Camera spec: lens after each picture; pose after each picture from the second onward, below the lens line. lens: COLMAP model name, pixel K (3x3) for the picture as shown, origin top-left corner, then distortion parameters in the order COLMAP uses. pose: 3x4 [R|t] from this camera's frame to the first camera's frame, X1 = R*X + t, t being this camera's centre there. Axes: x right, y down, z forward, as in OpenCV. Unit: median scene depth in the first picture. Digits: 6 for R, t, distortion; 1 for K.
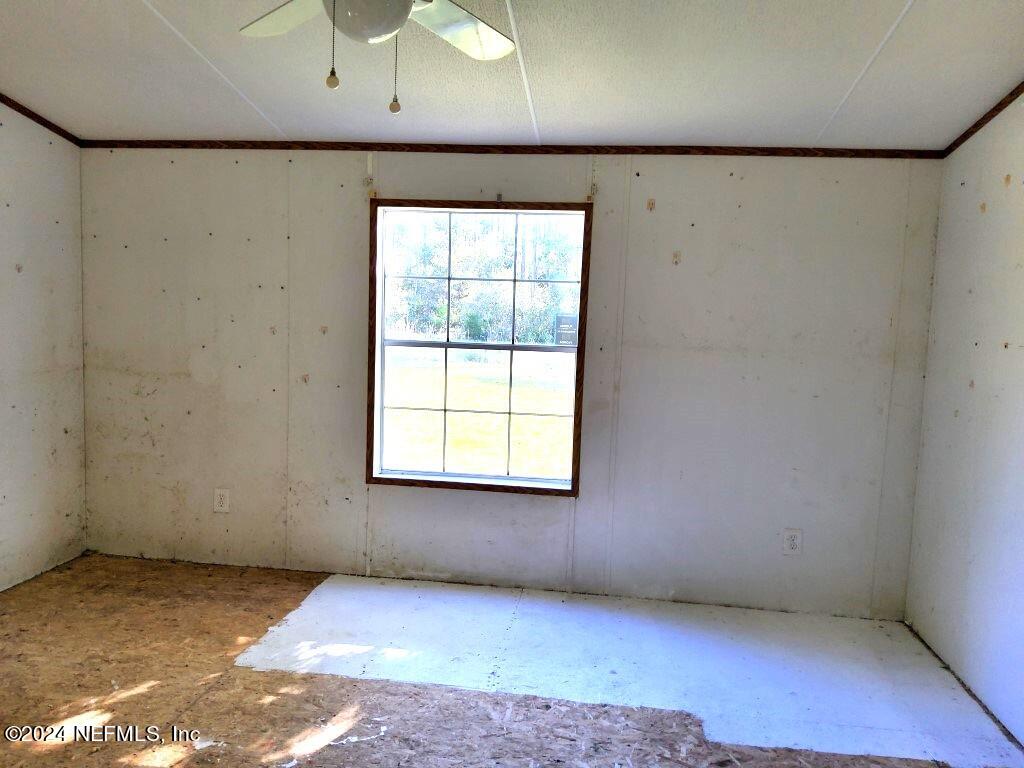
lens RADIAL K [[763.6, 0, 512.0], [0, 763.6, 384.0], [0, 0, 1]] dist [0.086264, -0.120369]
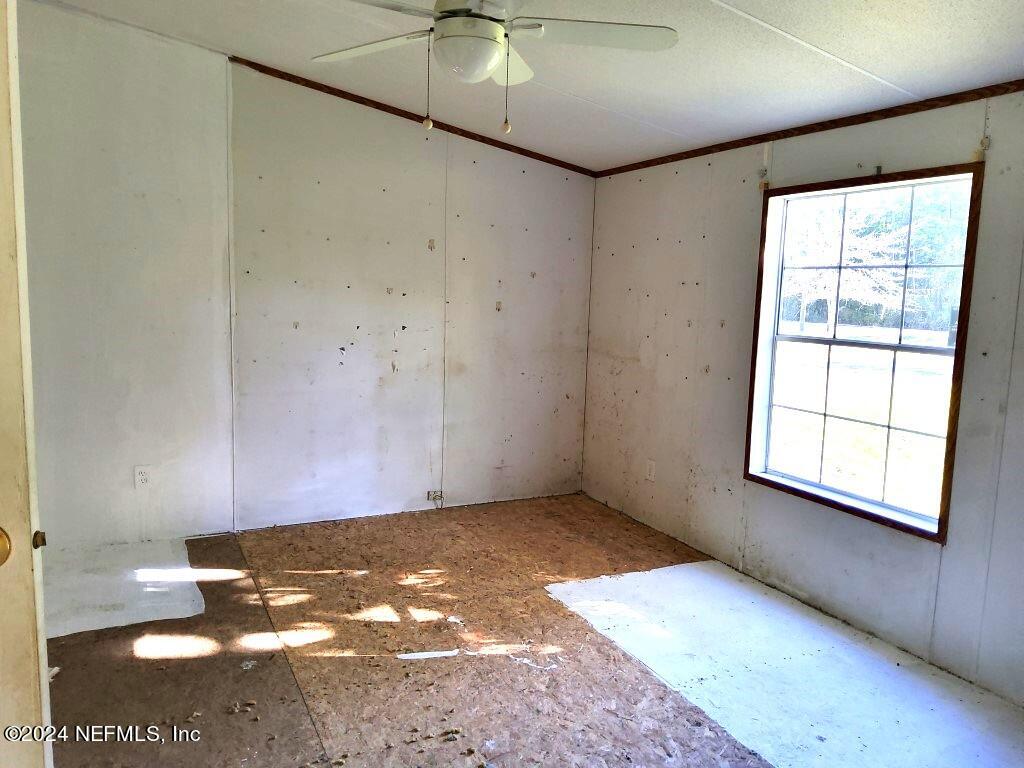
lens RADIAL K [[763.6, 0, 512.0], [0, 763.6, 384.0], [0, 0, 1]] dist [0.086264, -0.120369]
pose [[0.563287, 0.085475, -0.821828, 0.467172], [-0.087476, 0.995214, 0.043552, -0.009536], [0.821618, 0.047358, 0.568068, 0.187348]]
